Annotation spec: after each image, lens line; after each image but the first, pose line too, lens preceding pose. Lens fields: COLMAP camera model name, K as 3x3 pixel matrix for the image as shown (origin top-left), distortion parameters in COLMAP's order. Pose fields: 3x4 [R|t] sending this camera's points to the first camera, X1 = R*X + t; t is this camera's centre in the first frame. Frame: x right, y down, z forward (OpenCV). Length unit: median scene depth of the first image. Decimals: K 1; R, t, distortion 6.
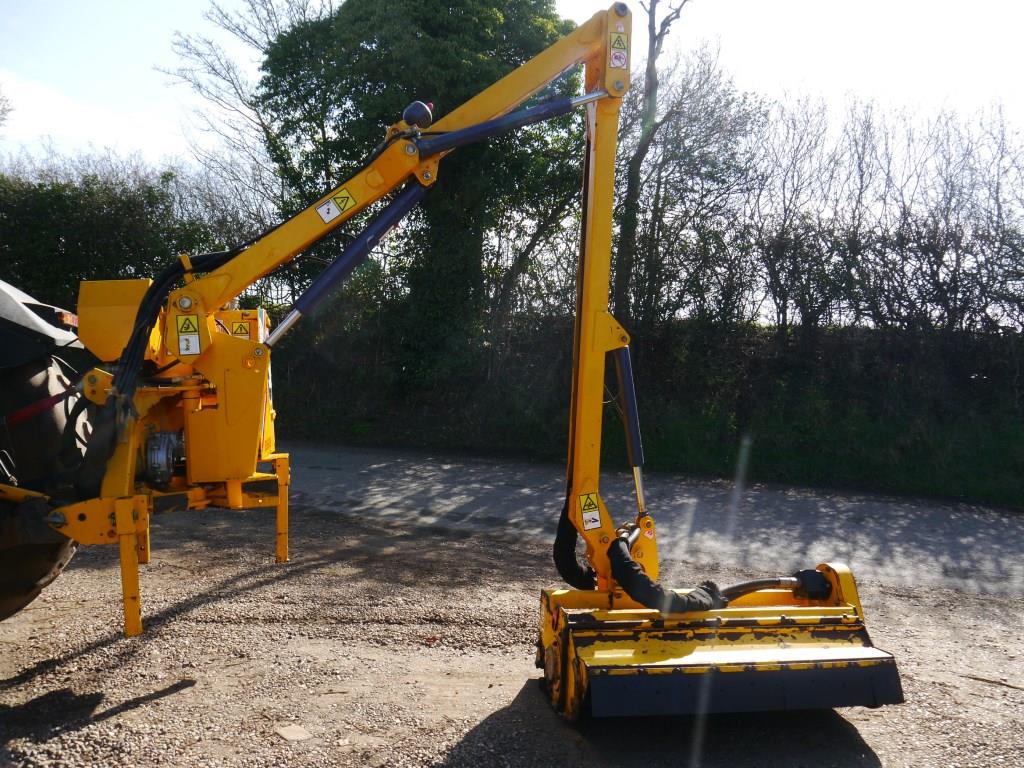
lens RADIAL K [[844.6, 0, 512.0], [0, 844.6, 384.0], [0, 0, 1]] dist [-0.032757, 0.004526]
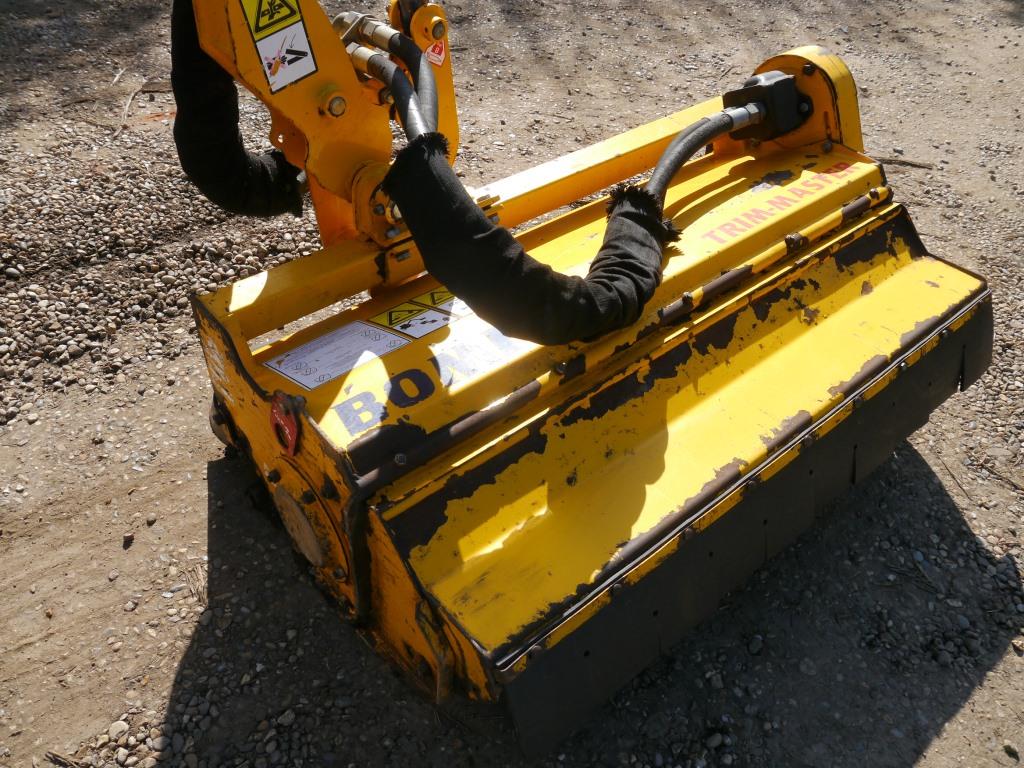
lens RADIAL K [[844.6, 0, 512.0], [0, 844.6, 384.0], [0, 0, 1]] dist [-0.032757, 0.004526]
pose [[0.868276, -0.333033, 0.367677, 0.011947], [-0.024657, 0.711273, 0.702483, 0.027684], [-0.495469, -0.619015, 0.609370, 0.768649]]
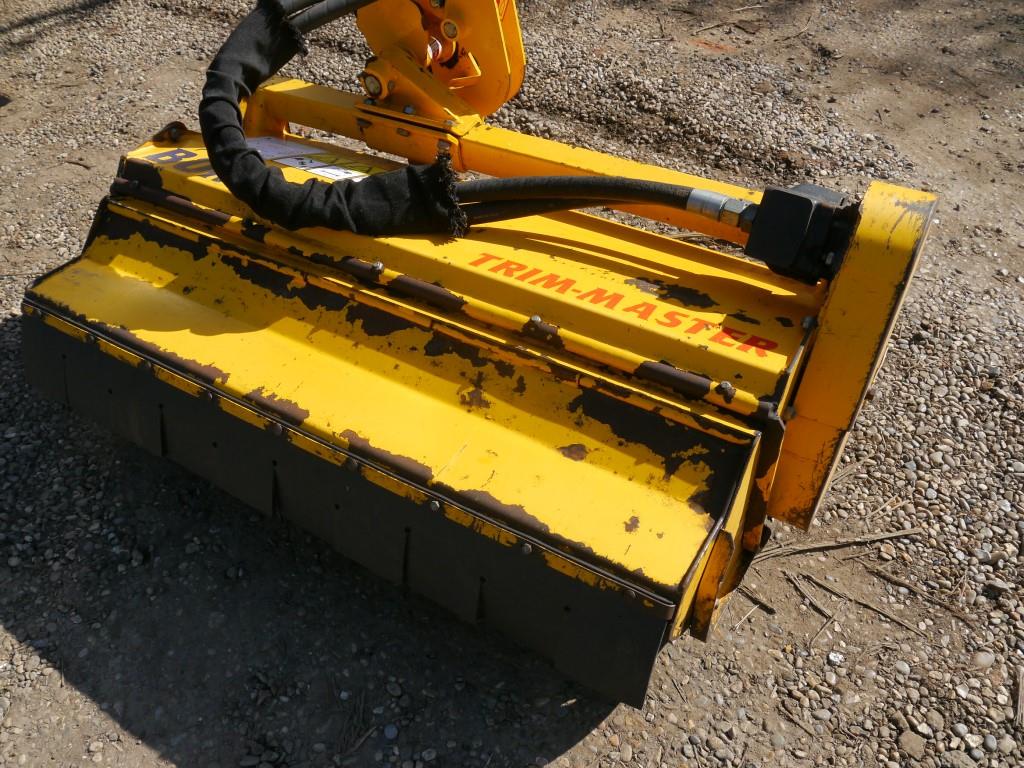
lens RADIAL K [[844.6, 0, 512.0], [0, 844.6, 384.0], [0, 0, 1]] dist [-0.032757, 0.004526]
pose [[0.736998, 0.413675, -0.534515, 0.519275], [0.087489, 0.725786, 0.682335, 0.058789], [0.670208, -0.549643, 0.498711, 0.816524]]
